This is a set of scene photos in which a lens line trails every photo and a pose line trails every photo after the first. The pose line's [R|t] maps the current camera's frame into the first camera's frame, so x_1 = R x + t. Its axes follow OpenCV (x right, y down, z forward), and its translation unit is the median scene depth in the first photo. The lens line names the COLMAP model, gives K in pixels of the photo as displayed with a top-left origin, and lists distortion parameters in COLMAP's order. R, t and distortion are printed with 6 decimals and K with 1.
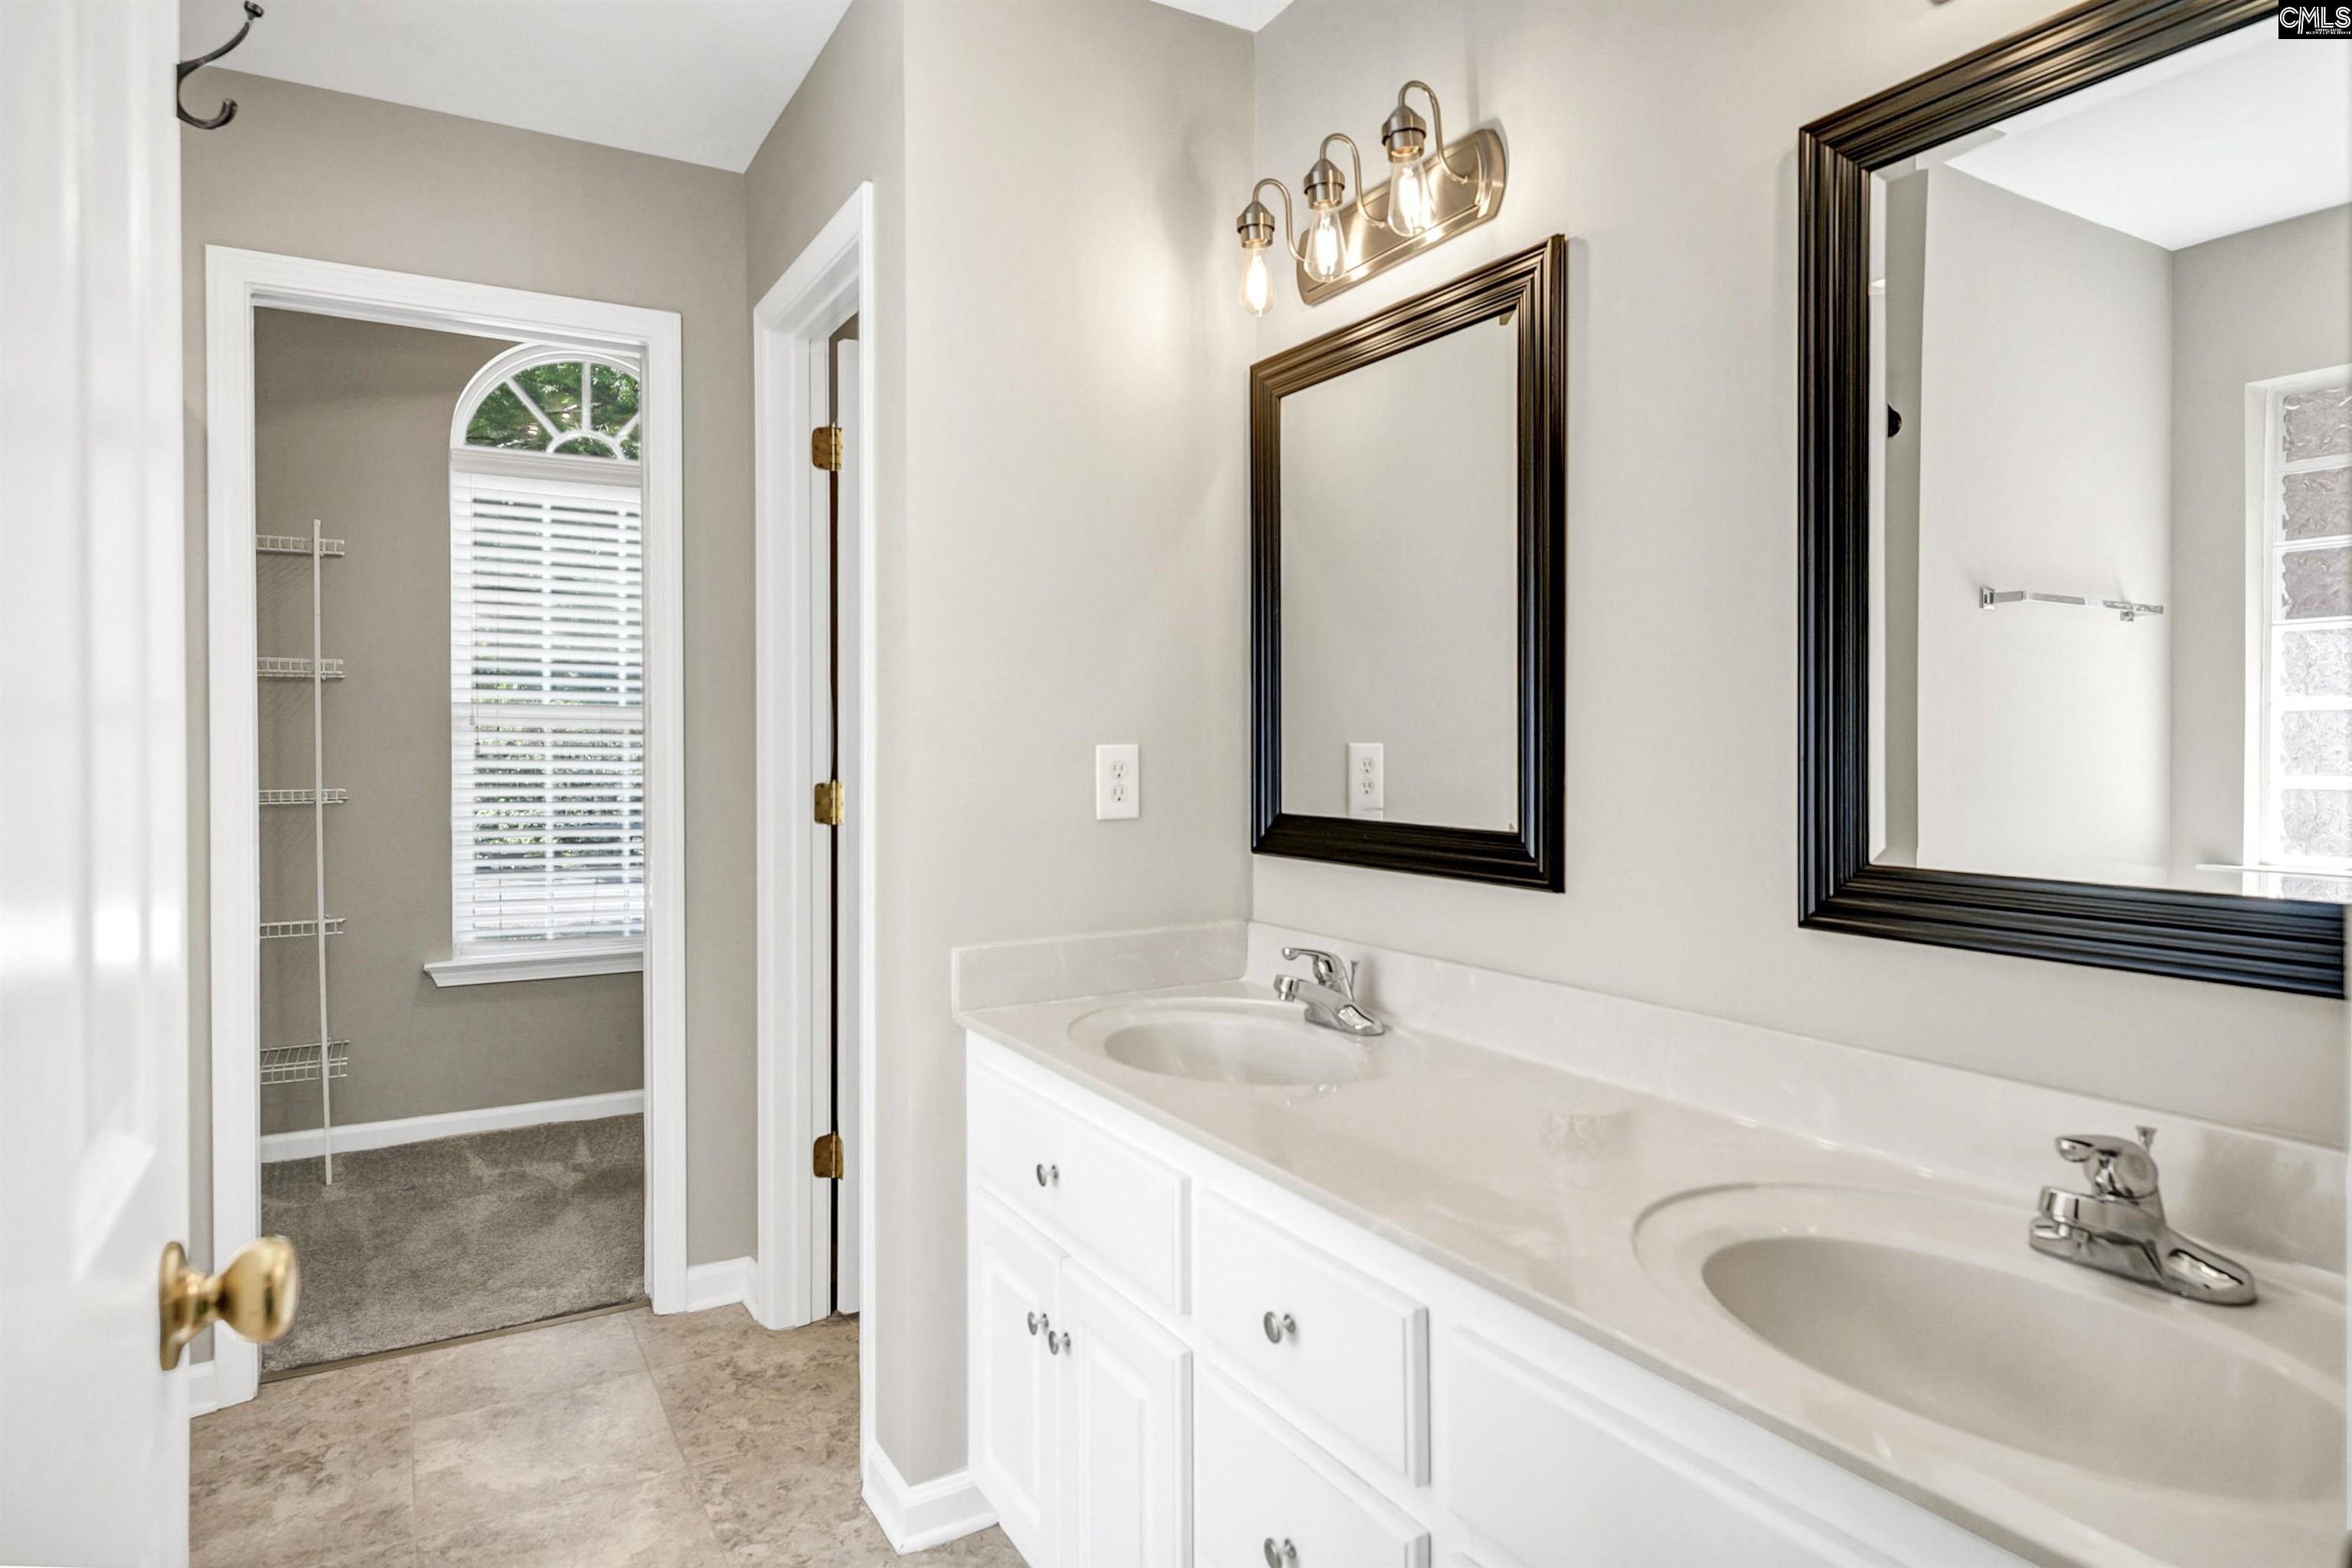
lens RADIAL K [[1351.9, 0, 1180.2], [0, 1351.9, 776.5], [0, 0, 1]] dist [0.005400, -0.002739]
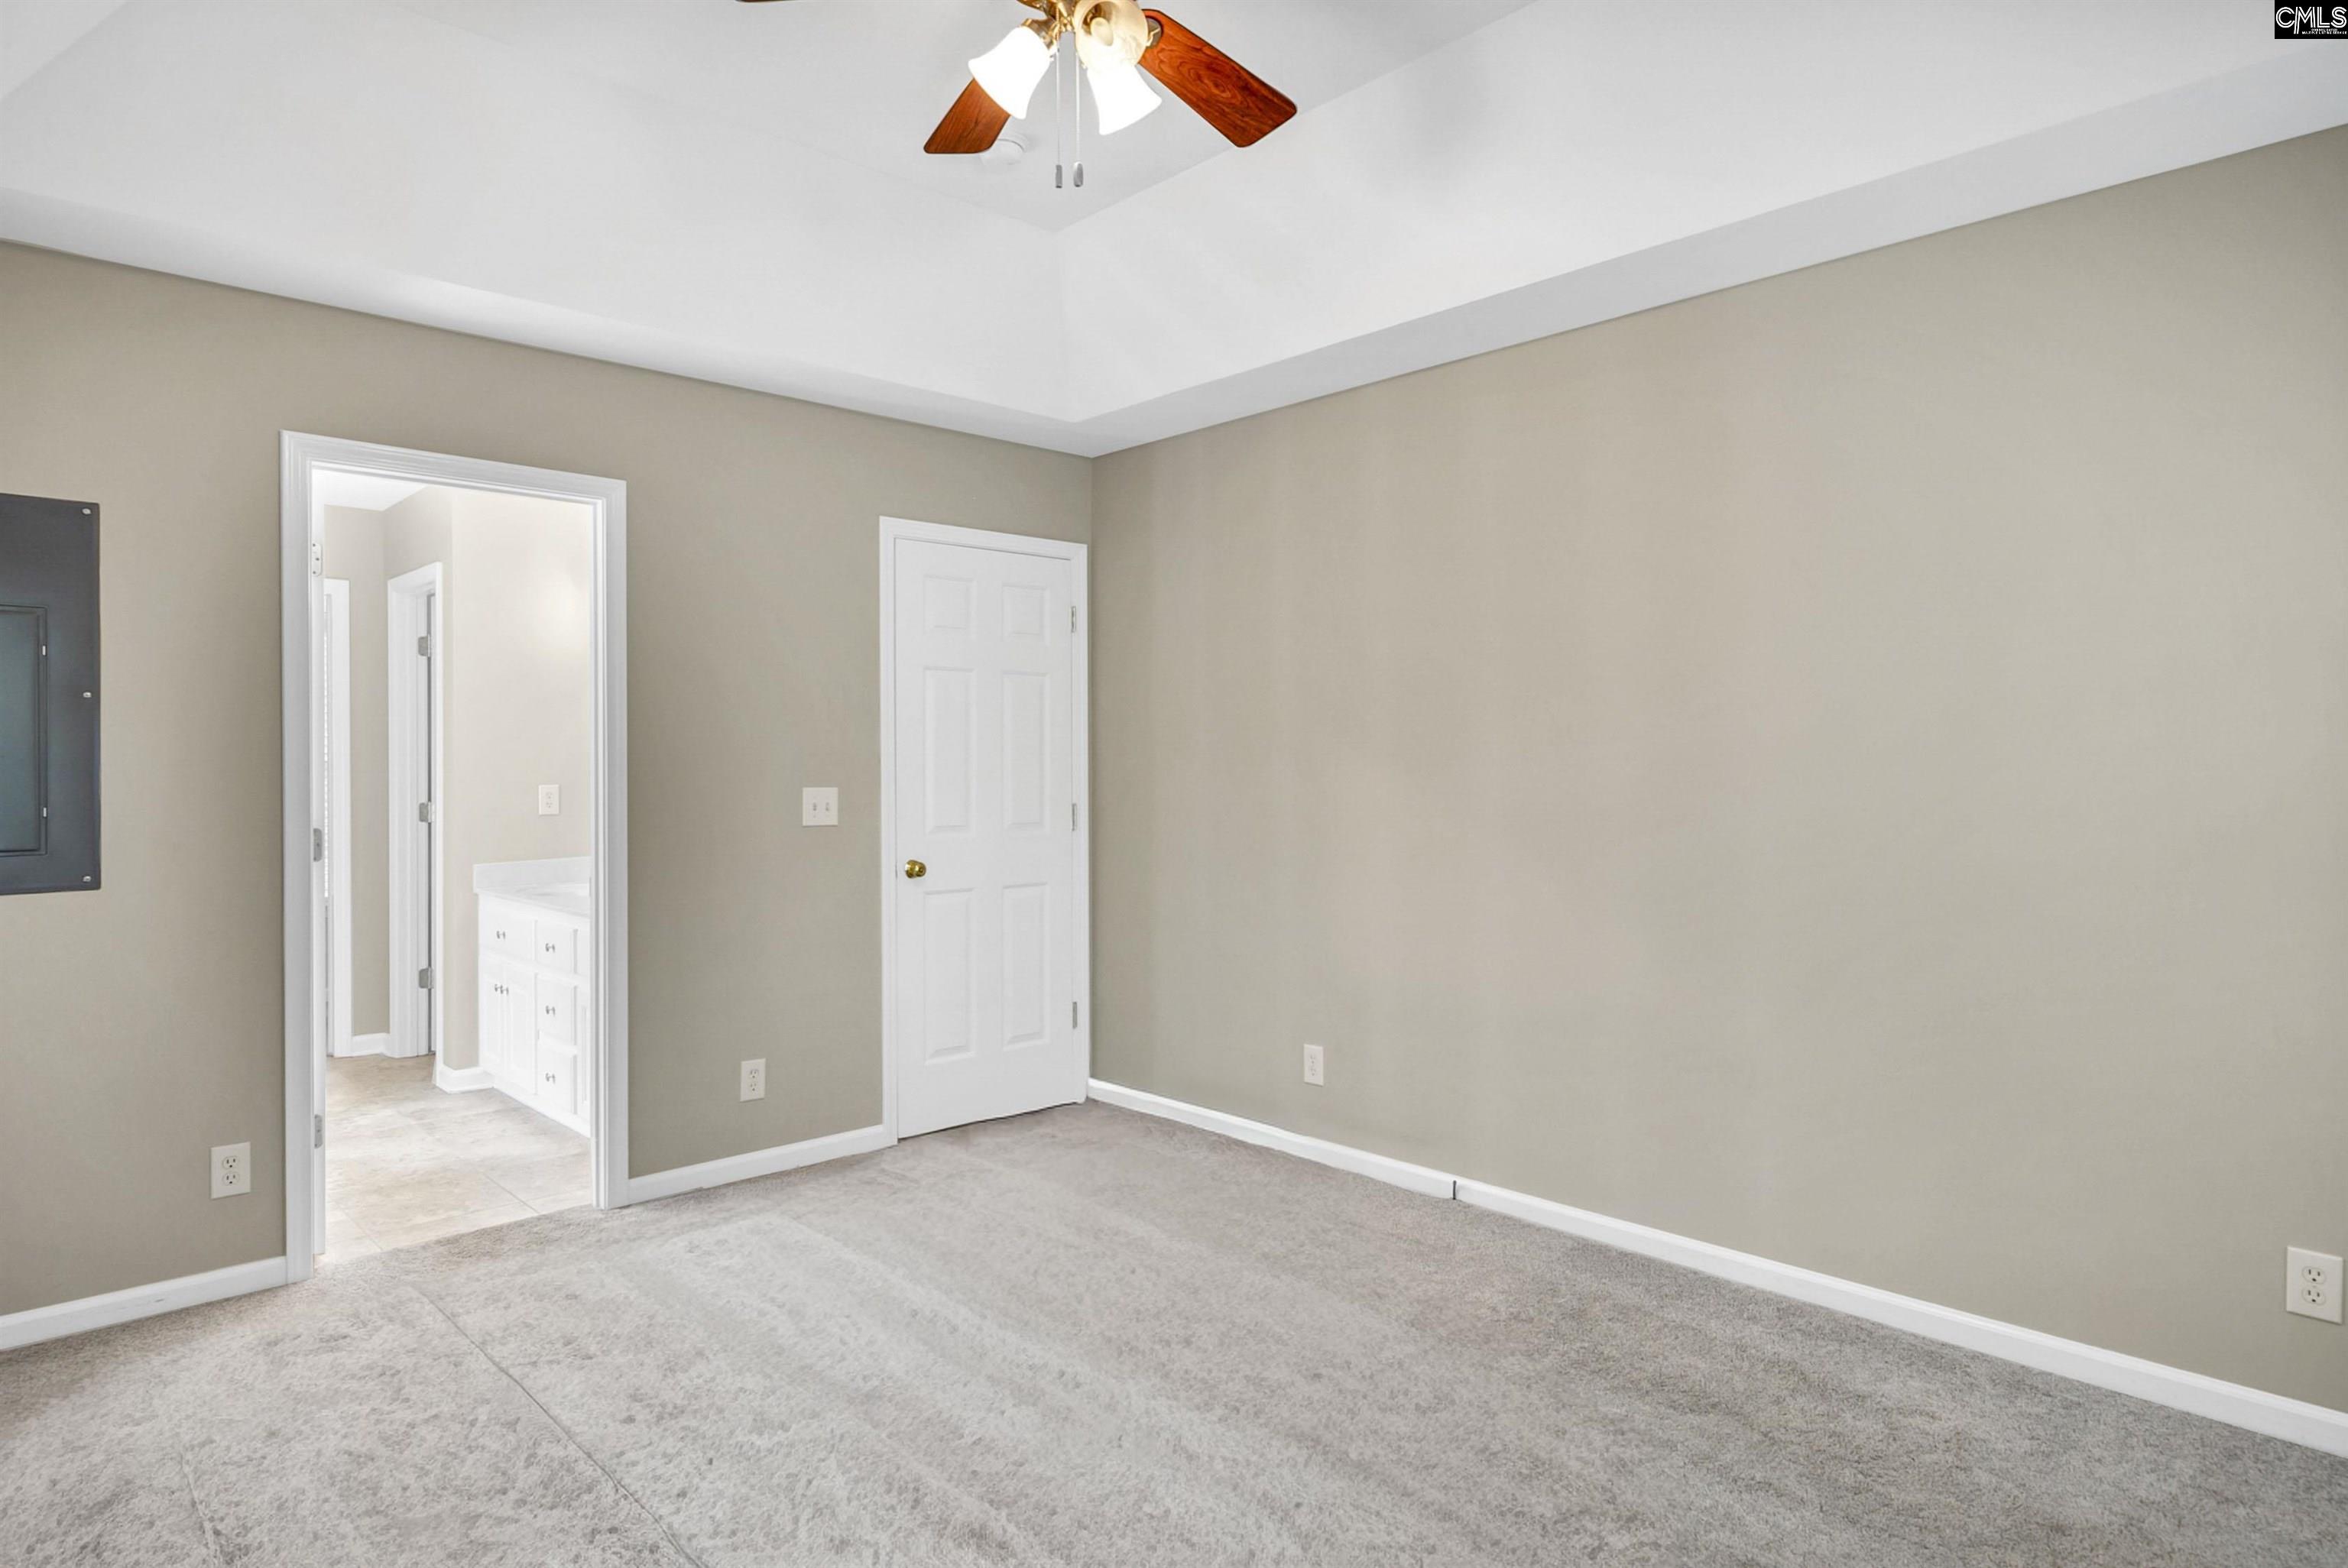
lens RADIAL K [[1349.4, 0, 1178.2], [0, 1349.4, 785.5], [0, 0, 1]] dist [0.005400, -0.002739]
pose [[0.972727, -0.004691, 0.231907, 0.402842], [0.008743, 0.999826, -0.016449, 0.022607], [-0.231789, 0.018028, 0.972599, -1.360818]]
